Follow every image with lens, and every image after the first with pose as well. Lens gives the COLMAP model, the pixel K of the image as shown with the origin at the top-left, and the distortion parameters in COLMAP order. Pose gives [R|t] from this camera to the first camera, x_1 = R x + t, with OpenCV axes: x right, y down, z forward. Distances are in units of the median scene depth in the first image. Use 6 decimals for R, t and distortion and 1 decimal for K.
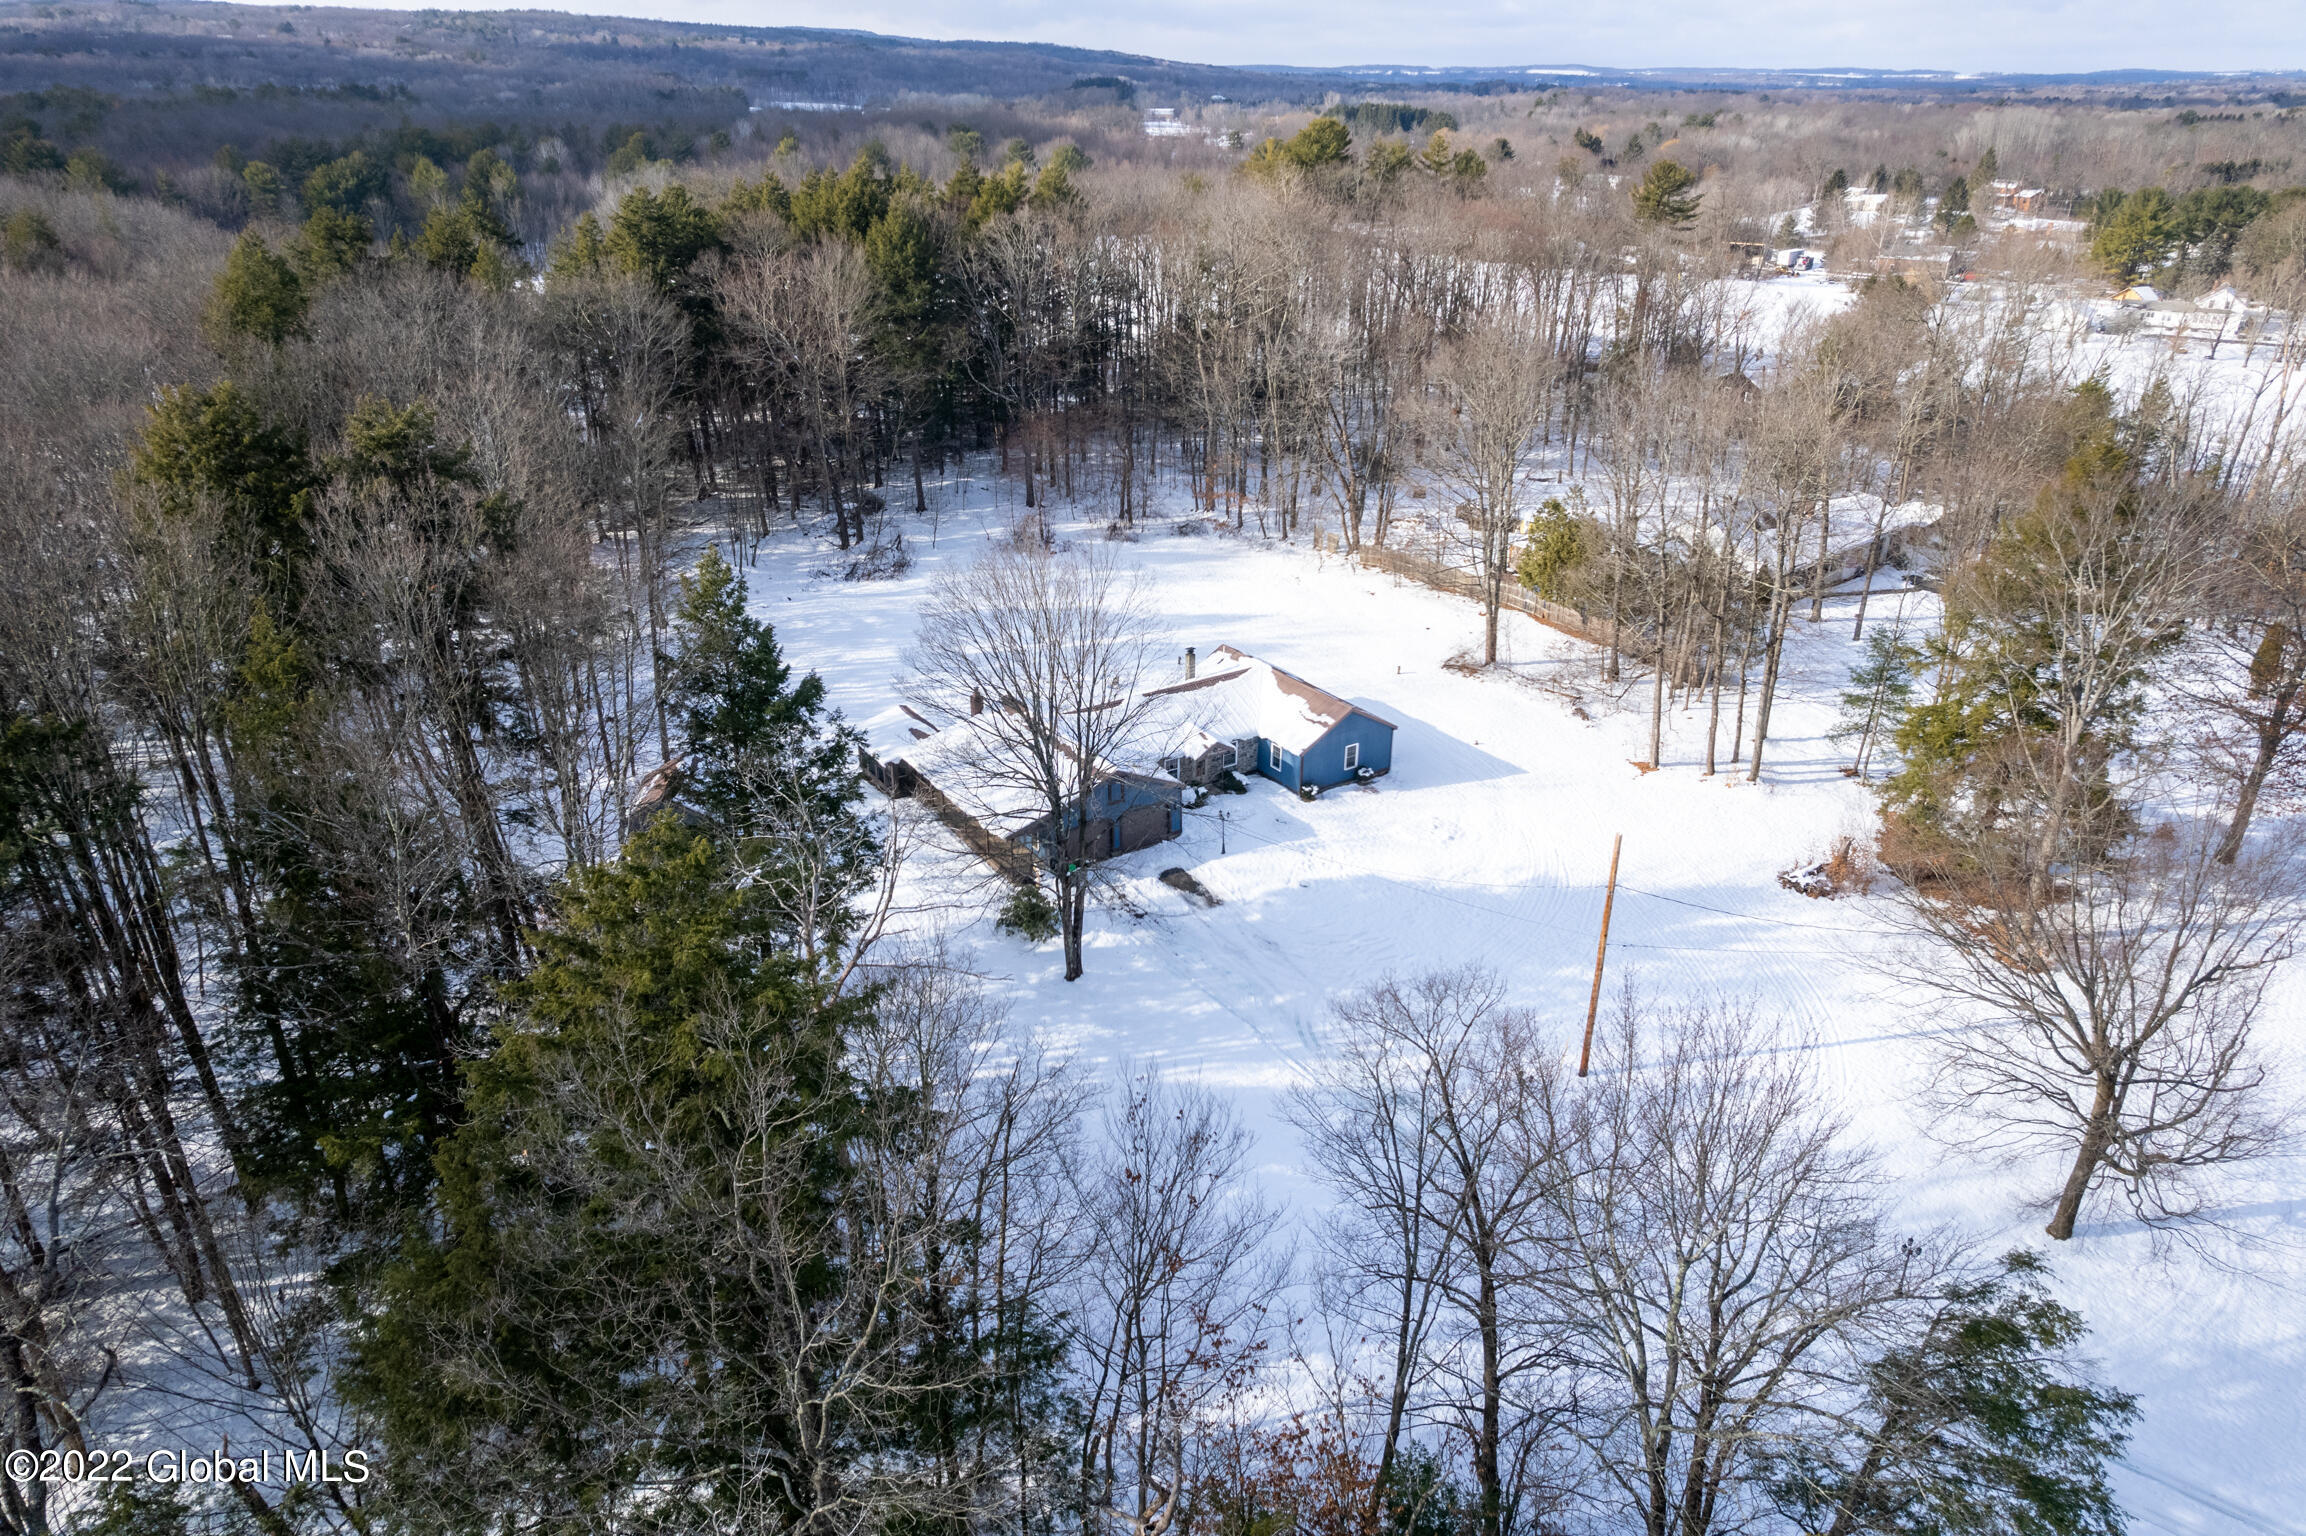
lens RADIAL K [[1423.6, 0, 1153.0], [0, 1423.6, 768.0], [0, 0, 1]] dist [0.002164, 0.000355]
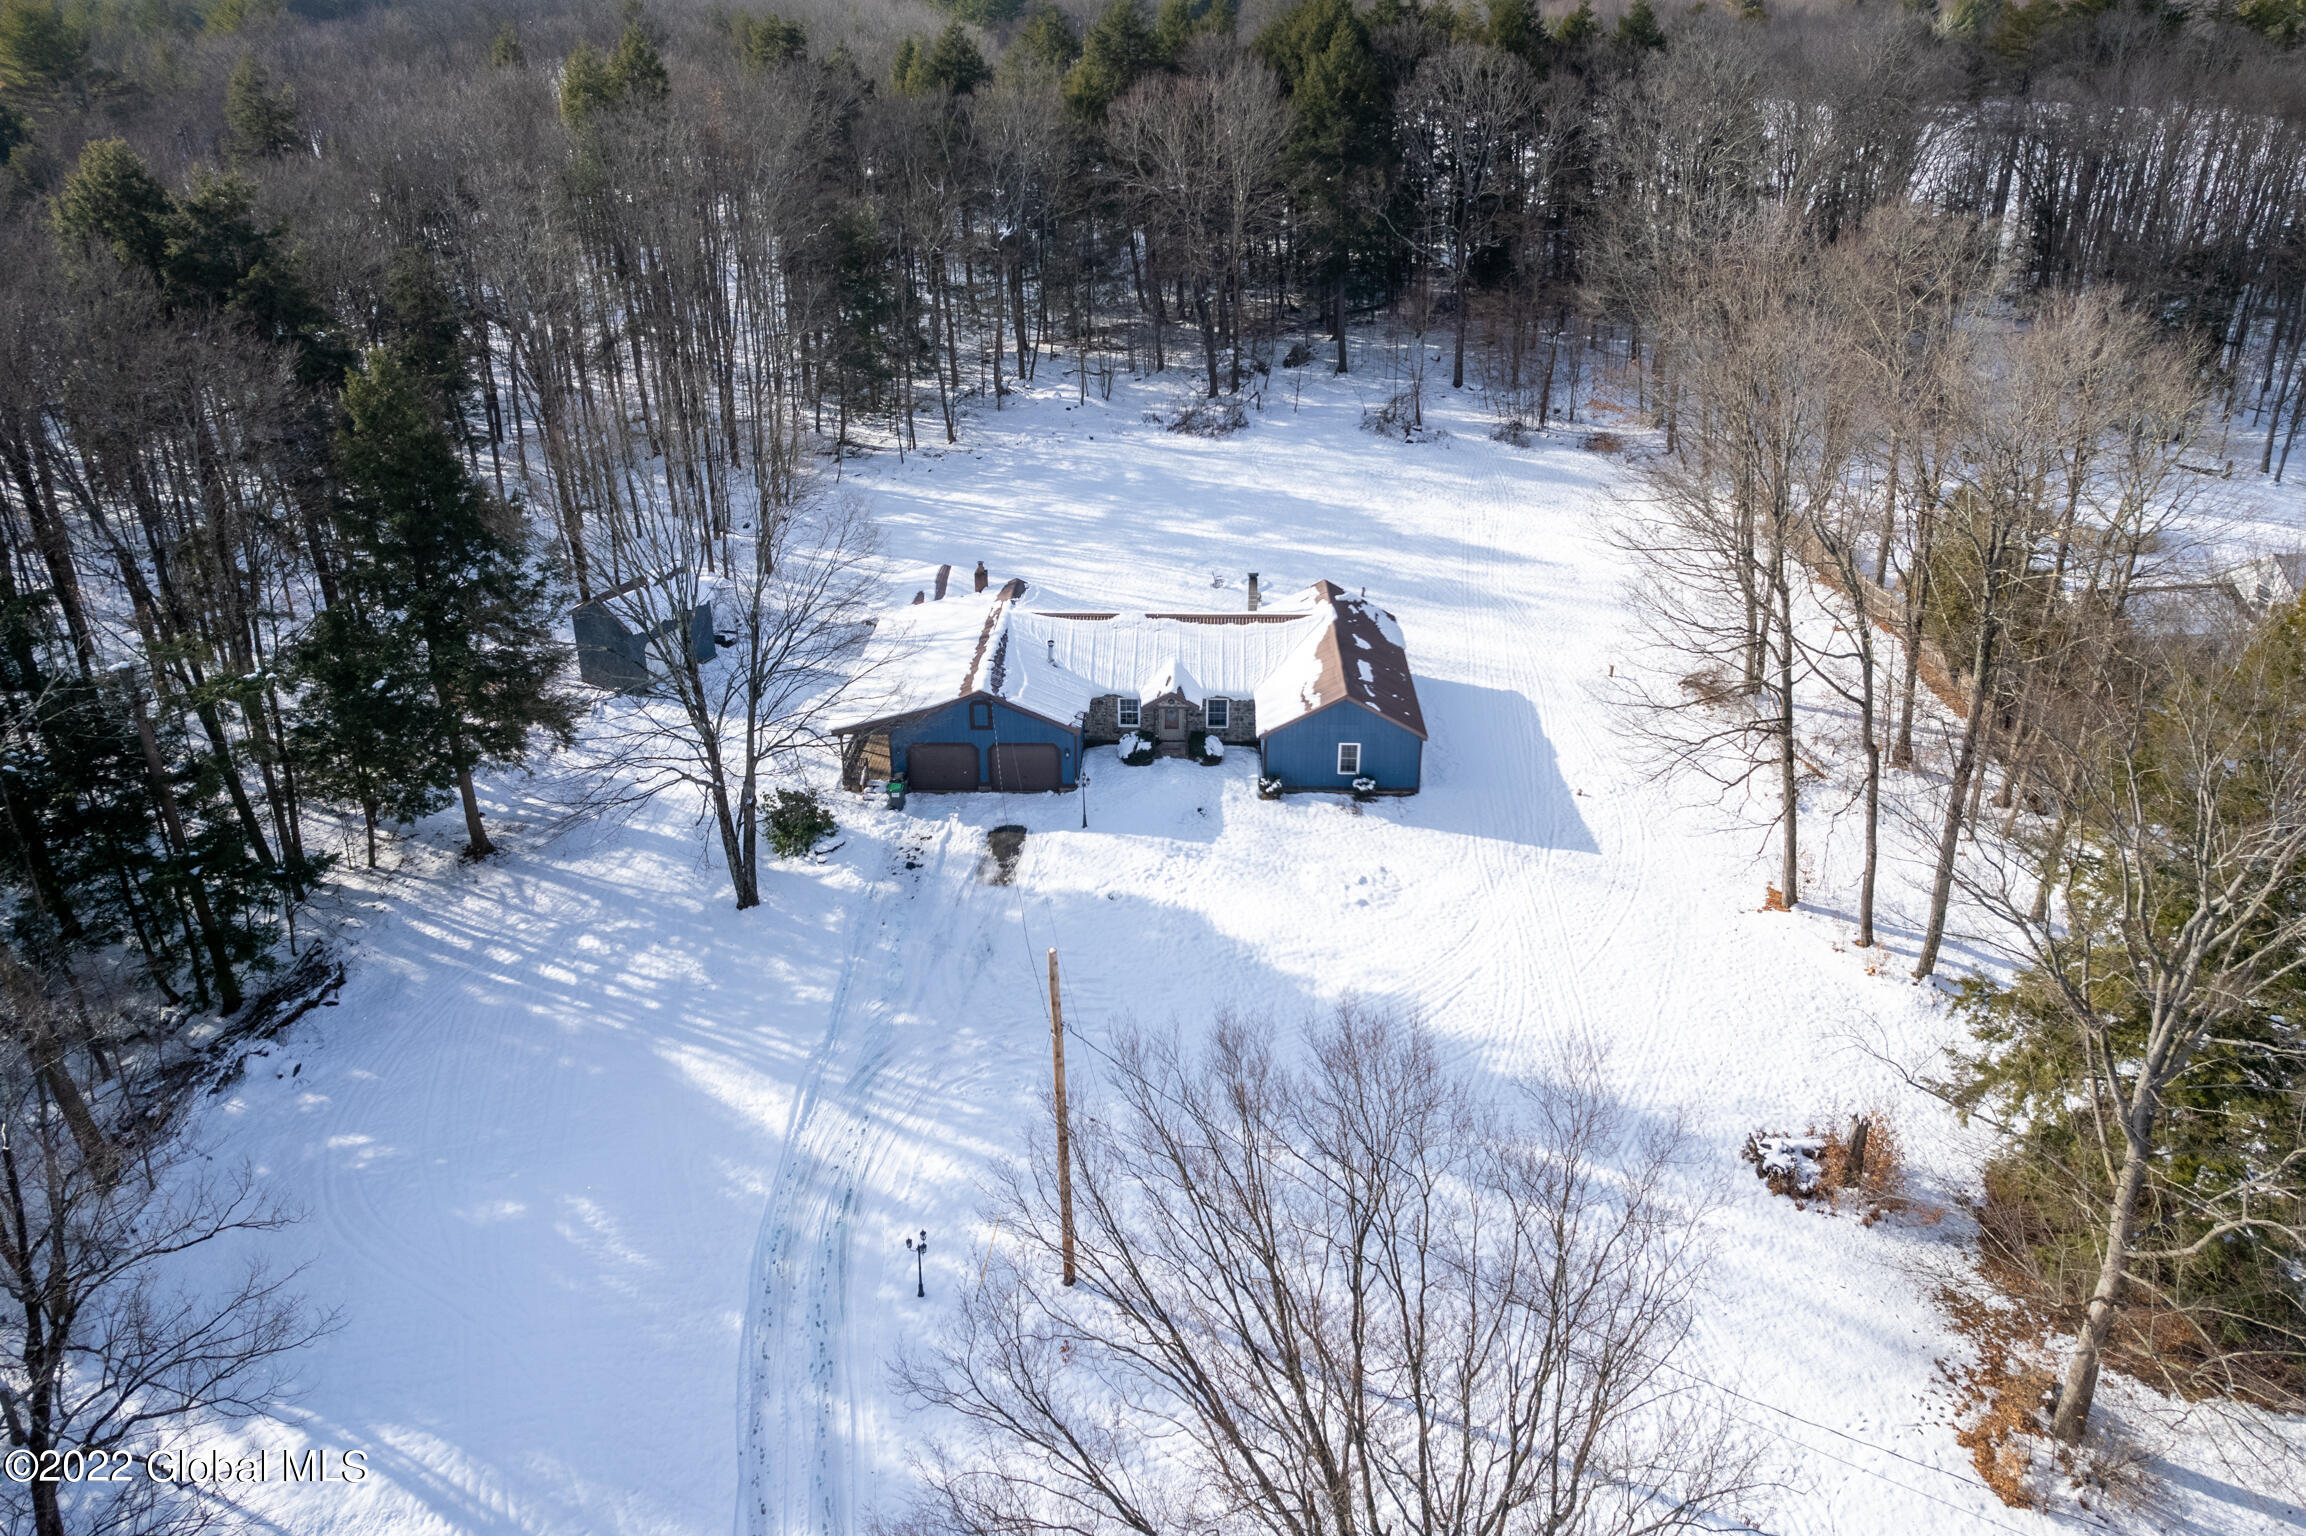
lens RADIAL K [[1466.1, 0, 1168.9], [0, 1466.1, 771.7], [0, 0, 1]] dist [-0.064493, 0.042758]
pose [[0.825973, 0.281401, -0.488449, 0.433406], [-0.239382, 0.959575, 0.148026, -0.090746], [0.510358, -0.005340, 0.859945, 0.308265]]
